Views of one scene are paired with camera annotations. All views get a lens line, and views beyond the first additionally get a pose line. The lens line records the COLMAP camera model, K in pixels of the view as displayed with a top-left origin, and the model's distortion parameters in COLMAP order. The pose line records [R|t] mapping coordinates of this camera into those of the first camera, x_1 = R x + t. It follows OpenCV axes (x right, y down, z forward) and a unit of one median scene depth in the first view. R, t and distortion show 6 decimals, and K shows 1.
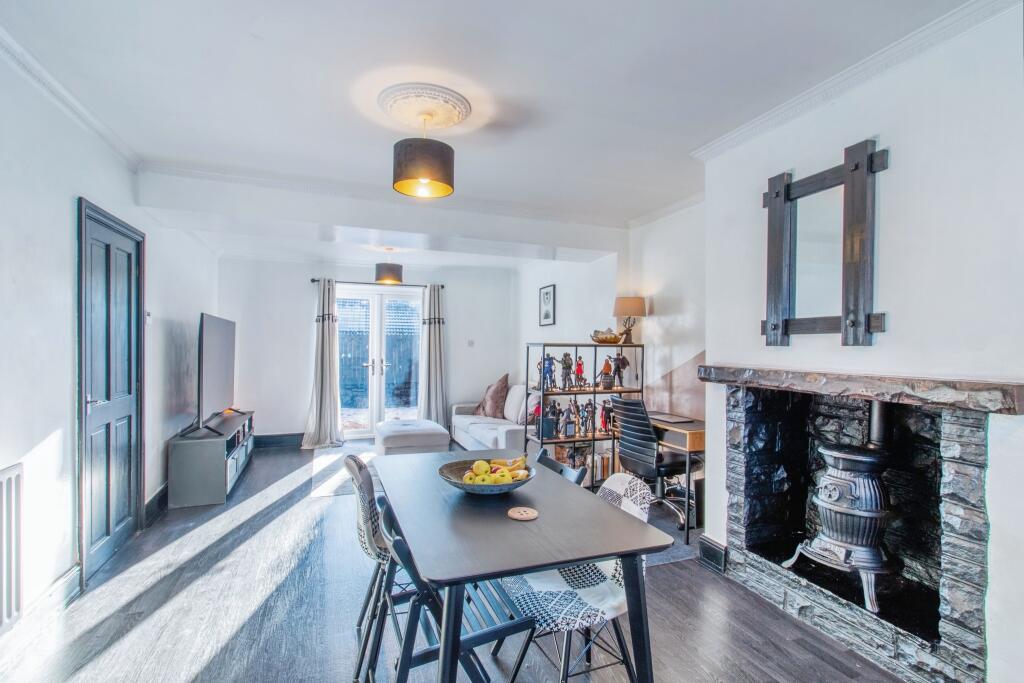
lens RADIAL K [[483.1, 0, 515.3], [0, 483.1, 350.7], [0, 0, 1]] dist [0.001153, -0.000105]
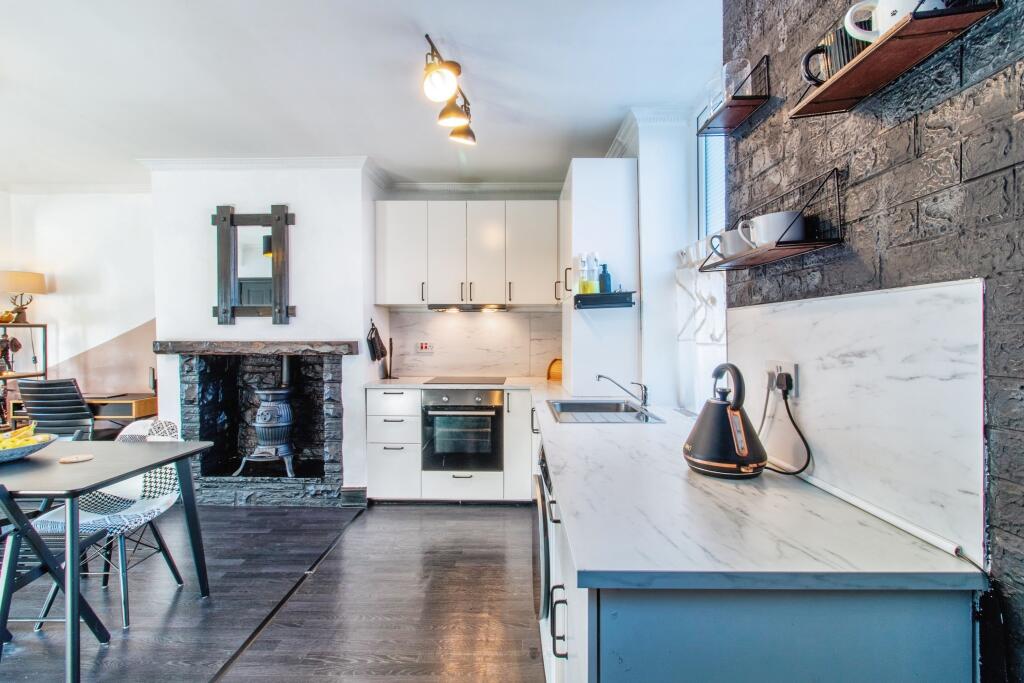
lens RADIAL K [[472.9, 0, 512.0], [0, 472.9, 341.5], [0, 0, 1]] dist [-0.000695, -0.000205]
pose [[0.367108, -0.025094, 0.929840, -0.463867], [0.011283, 0.999683, 0.022524, 0.018400], [-0.930110, 0.002223, 0.367275, -0.312413]]
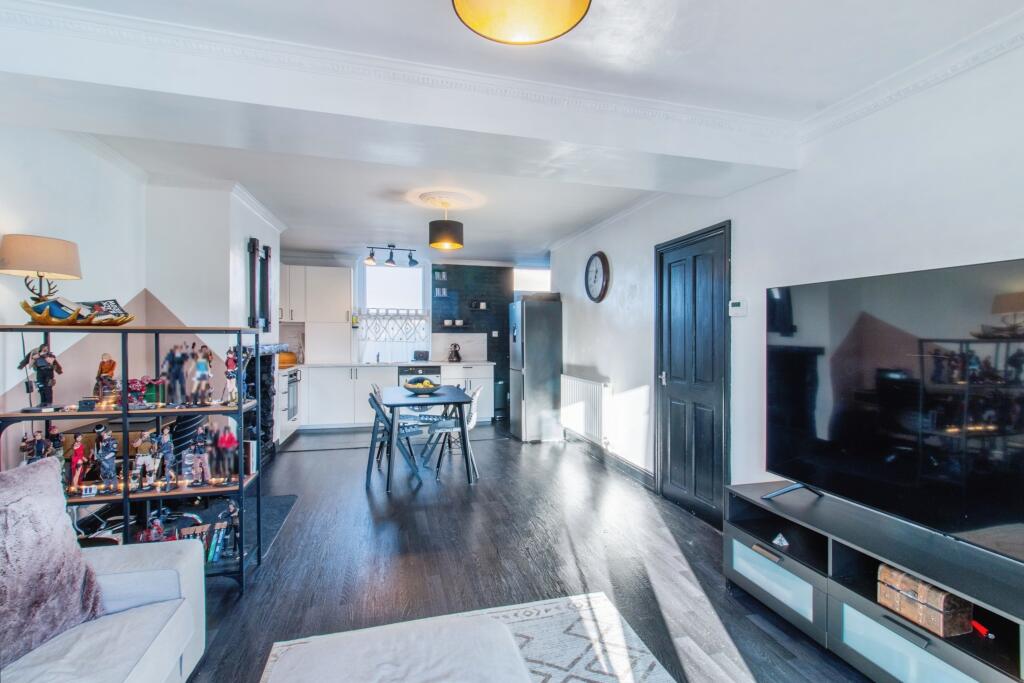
lens RADIAL K [[483.1, 0, 515.3], [0, 483.1, 350.7], [0, 0, 1]] dist [0.001153, -0.000105]
pose [[-0.992940, -0.017072, 0.117383, -0.652238], [-0.012218, 0.999045, 0.041944, -0.032500], [-0.117987, 0.040214, -0.992201, 2.735950]]
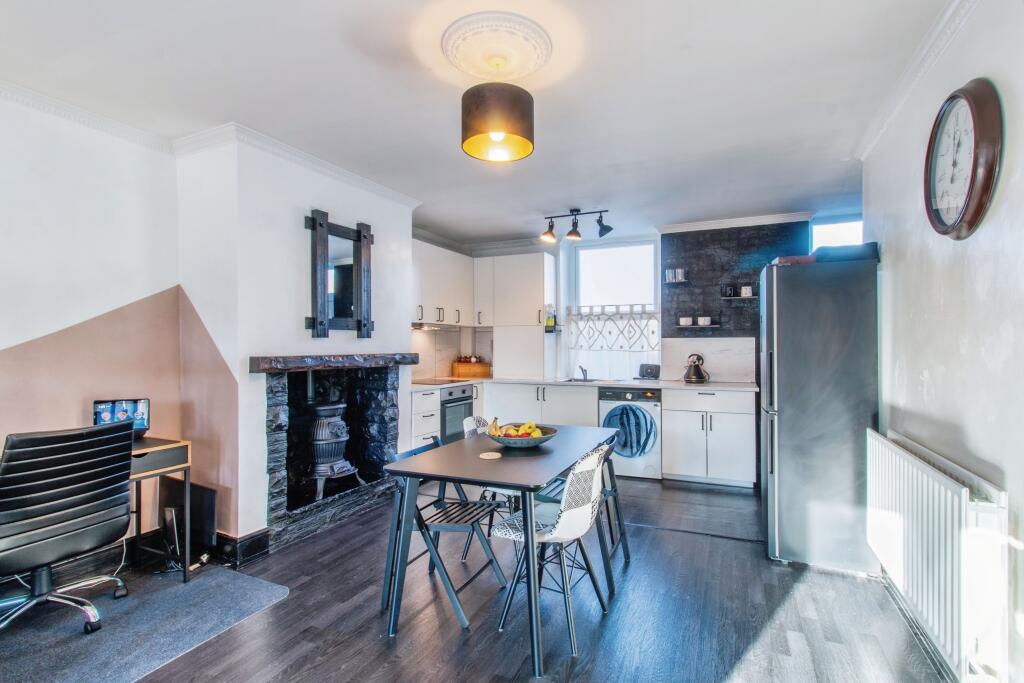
lens RADIAL K [[483.1, 0, 515.3], [0, 483.1, 350.7], [0, 0, 1]] dist [0.001153, -0.000105]
pose [[-0.690936, -0.018213, 0.722687, -0.820114], [0.000423, 0.999672, 0.025598, -0.008080], [-0.722916, 0.017992, -0.690702, 1.573544]]
